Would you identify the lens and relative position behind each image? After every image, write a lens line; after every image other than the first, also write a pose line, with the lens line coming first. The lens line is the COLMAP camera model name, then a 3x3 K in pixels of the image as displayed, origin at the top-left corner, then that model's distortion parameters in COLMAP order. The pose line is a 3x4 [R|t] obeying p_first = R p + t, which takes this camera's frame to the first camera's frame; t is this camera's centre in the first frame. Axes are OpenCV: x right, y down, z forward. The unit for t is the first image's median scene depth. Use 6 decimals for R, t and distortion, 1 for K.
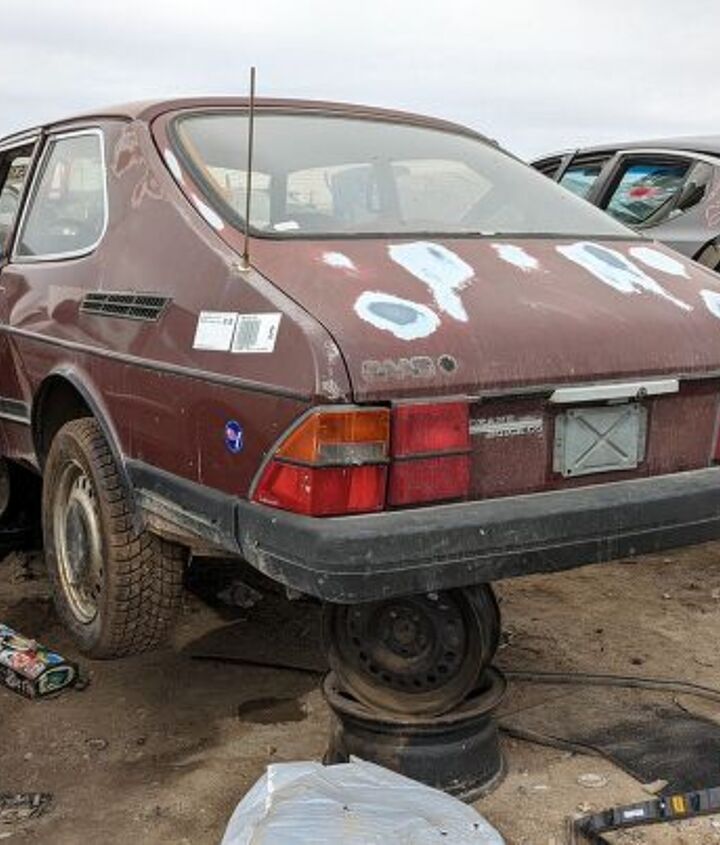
lens RADIAL K [[1086.0, 0, 358.1], [0, 1086.0, 424.9], [0, 0, 1]] dist [0.056149, 0.000000]
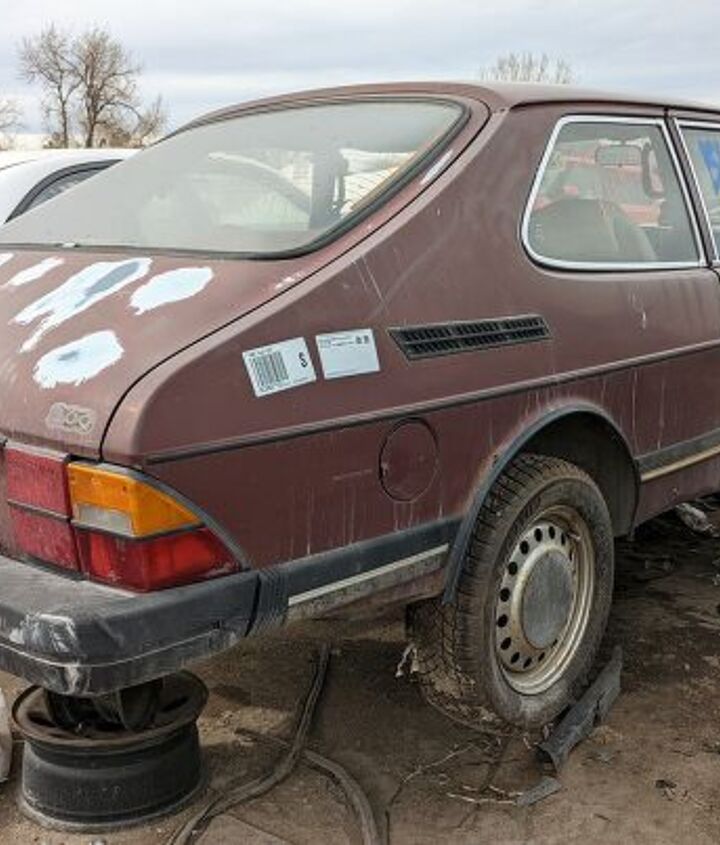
lens RADIAL K [[1086.0, 0, 340.3], [0, 1086.0, 416.1], [0, 0, 1]] dist [0.056149, 0.000000]
pose [[0.280532, 0.172401, -0.944235, 1.233203], [-0.146062, 0.979948, 0.135526, -0.220280], [0.948666, 0.099898, 0.300088, 1.090782]]
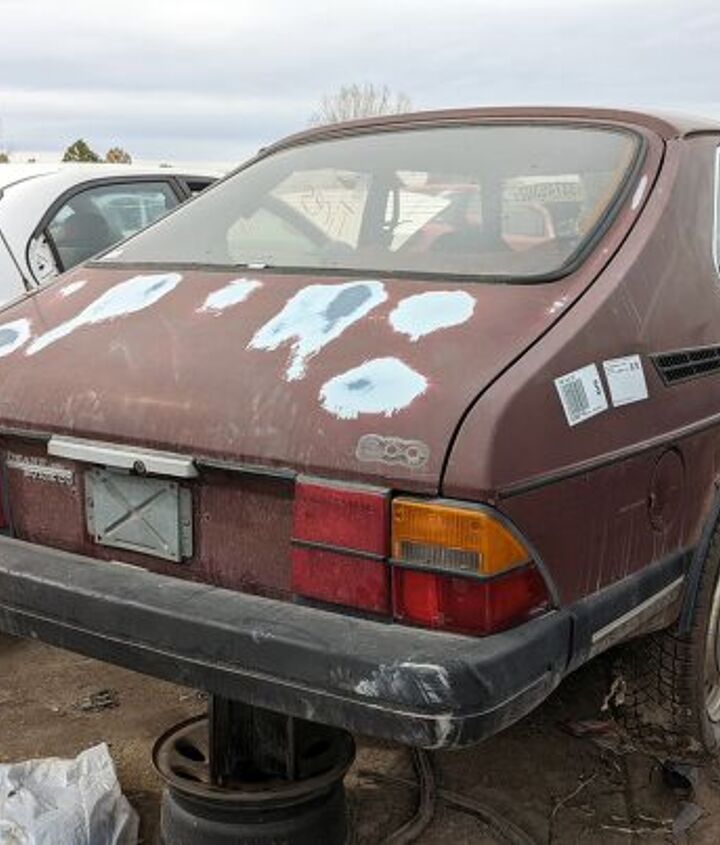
lens RADIAL K [[1086.0, 0, 352.9], [0, 1086.0, 420.0], [0, 0, 1]] dist [0.056149, 0.000000]
pose [[0.434130, 0.152682, -0.887817, 1.074562], [-0.156234, 0.983359, 0.092717, -0.168700], [0.887199, 0.098456, 0.450759, 0.788084]]
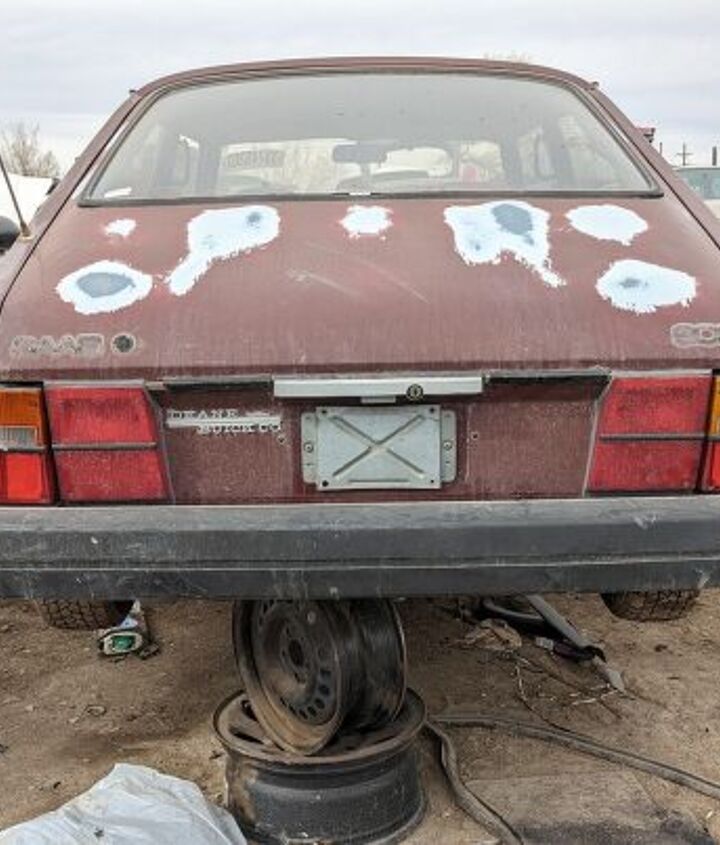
lens RADIAL K [[1086.0, 0, 366.2], [0, 1086.0, 424.8], [0, 0, 1]] dist [0.056149, 0.000000]
pose [[0.860180, 0.067787, -0.505466, 0.636239], [-0.063181, 0.997656, 0.026276, -0.024394], [0.506062, 0.009334, 0.862447, 0.325097]]
